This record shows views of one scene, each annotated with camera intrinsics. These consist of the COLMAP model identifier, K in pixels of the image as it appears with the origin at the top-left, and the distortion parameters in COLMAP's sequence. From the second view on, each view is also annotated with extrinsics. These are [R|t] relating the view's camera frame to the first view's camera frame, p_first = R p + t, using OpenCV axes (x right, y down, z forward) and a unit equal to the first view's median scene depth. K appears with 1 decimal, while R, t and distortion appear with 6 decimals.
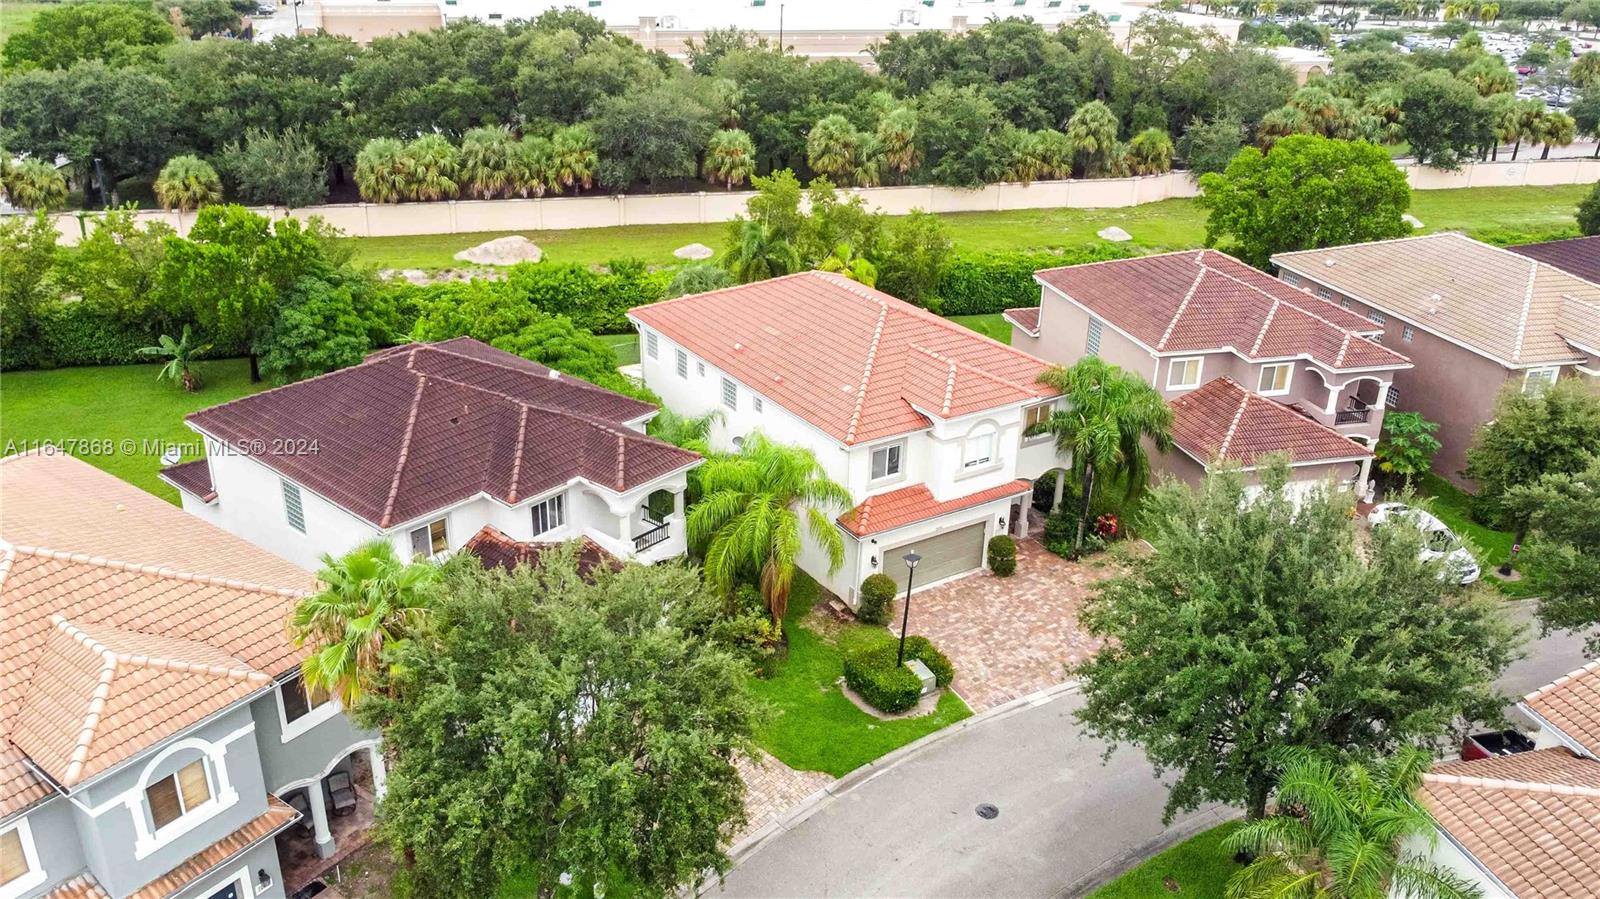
lens RADIAL K [[1194.5, 0, 798.1], [0, 1194.5, 453.8], [0, 0, 1]] dist [-0.016619, -0.009959]
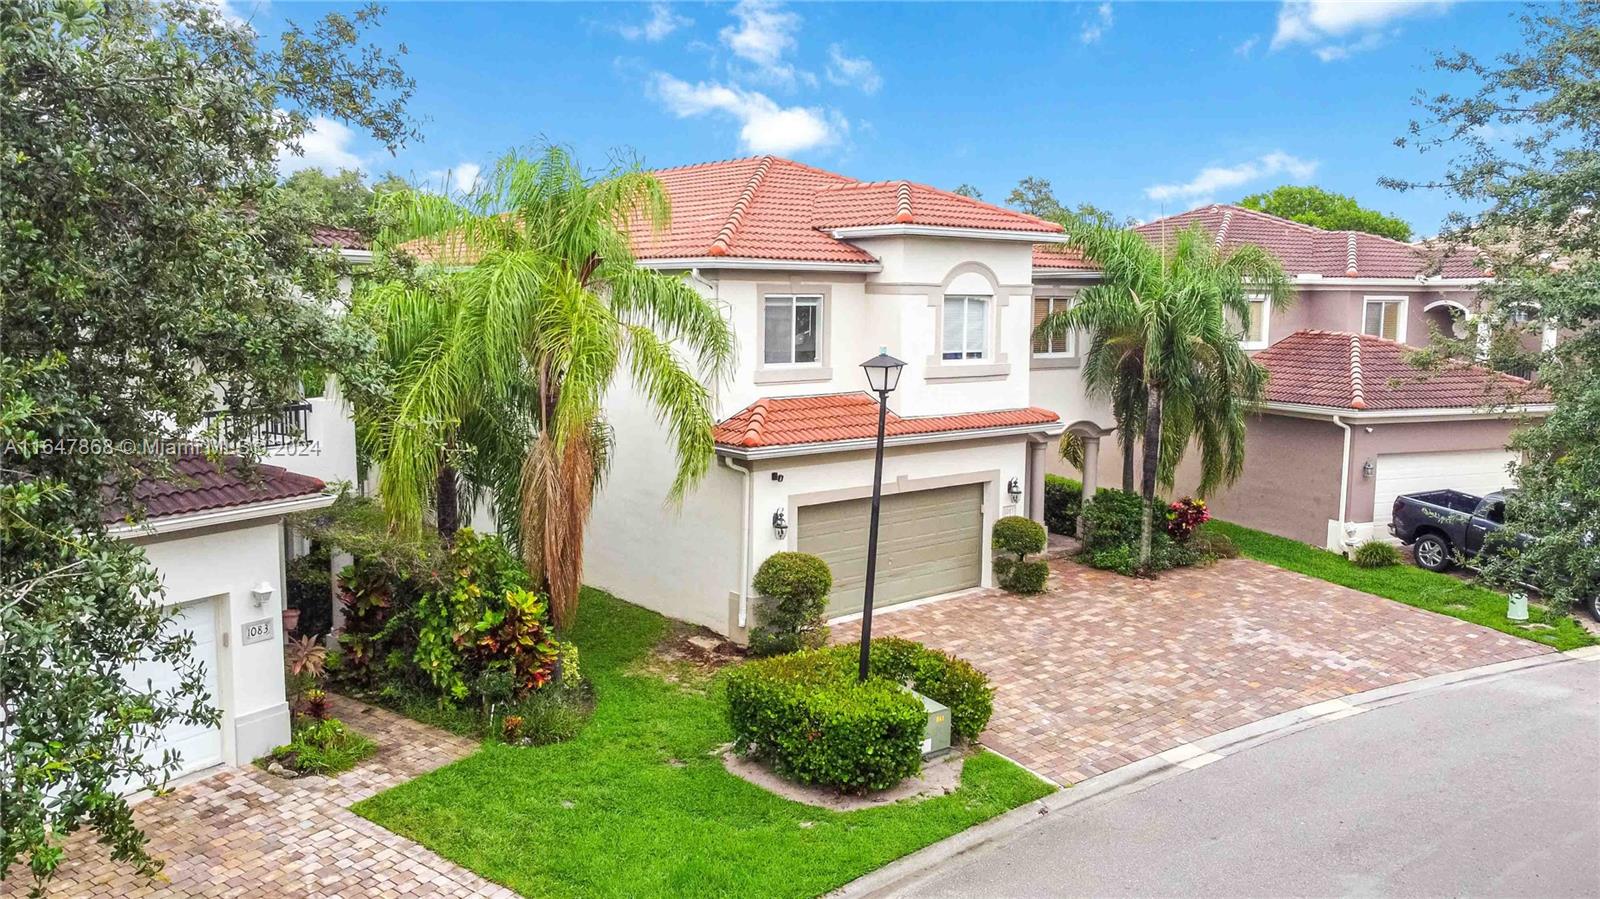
lens RADIAL K [[1194.5, 0, 796.6], [0, 1194.5, 441.0], [0, 0, 1]] dist [-0.016619, -0.009959]
pose [[0.992197, -0.025028, 0.122140, 0.013383], [0.061053, 0.951683, -0.300952, 0.200809], [-0.108707, 0.306060, 0.945785, 0.538353]]
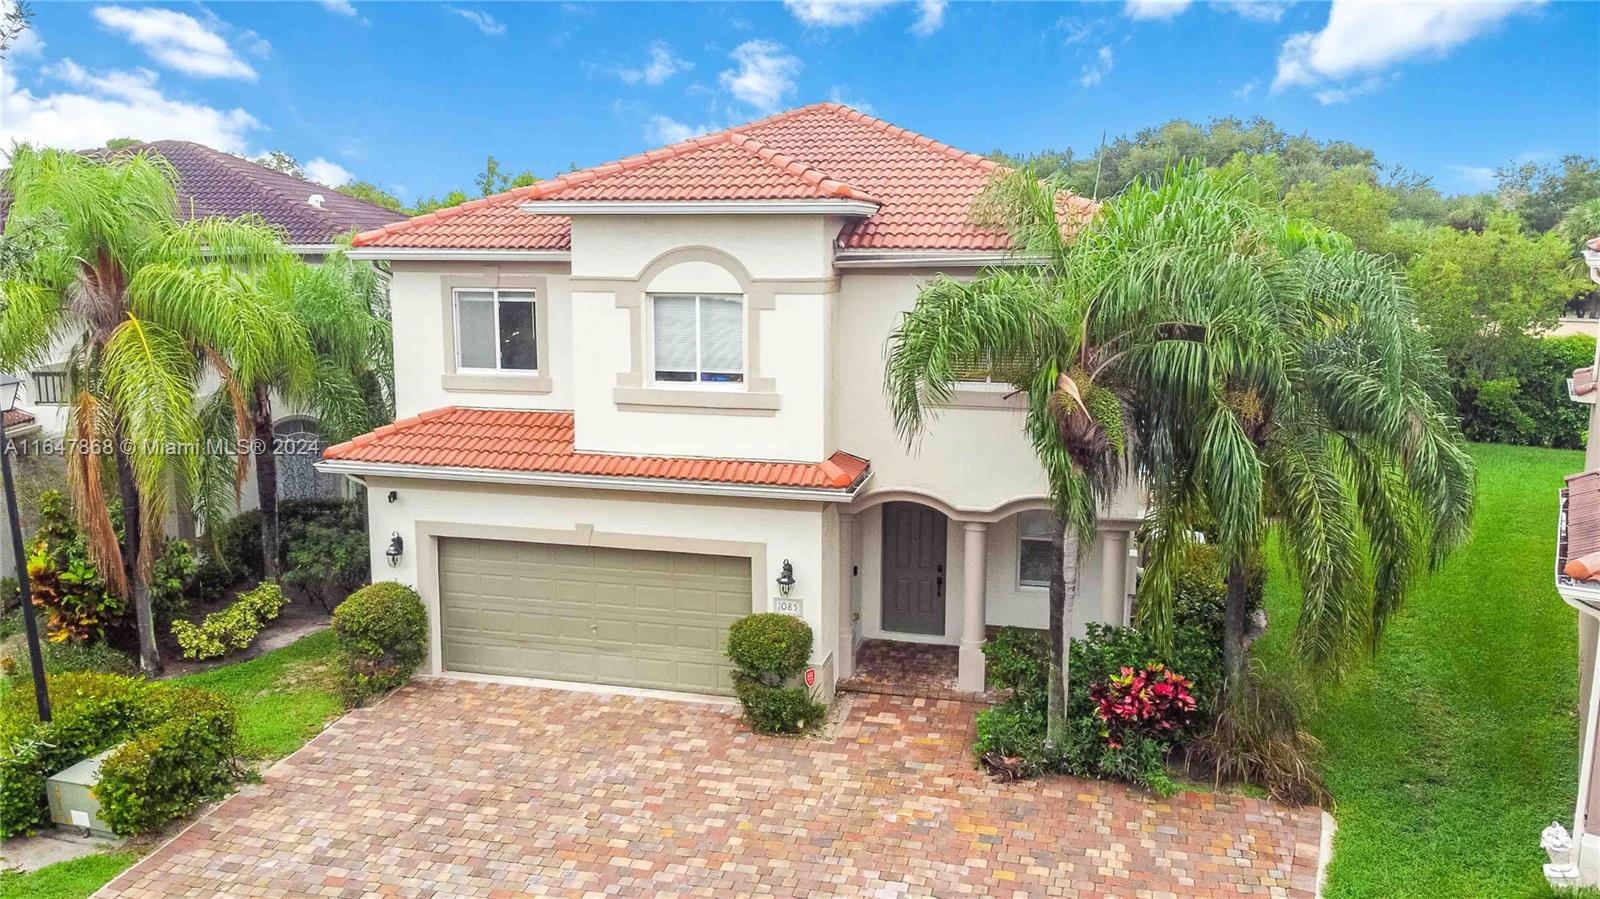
lens RADIAL K [[1194.5, 0, 799.1], [0, 1194.5, 448.0], [0, 0, 1]] dist [-0.016619, -0.009959]
pose [[0.699827, 0.107310, -0.706206, 0.452255], [-0.292649, 0.944943, -0.146419, 0.076058], [0.651613, 0.309139, 0.692701, 0.786990]]
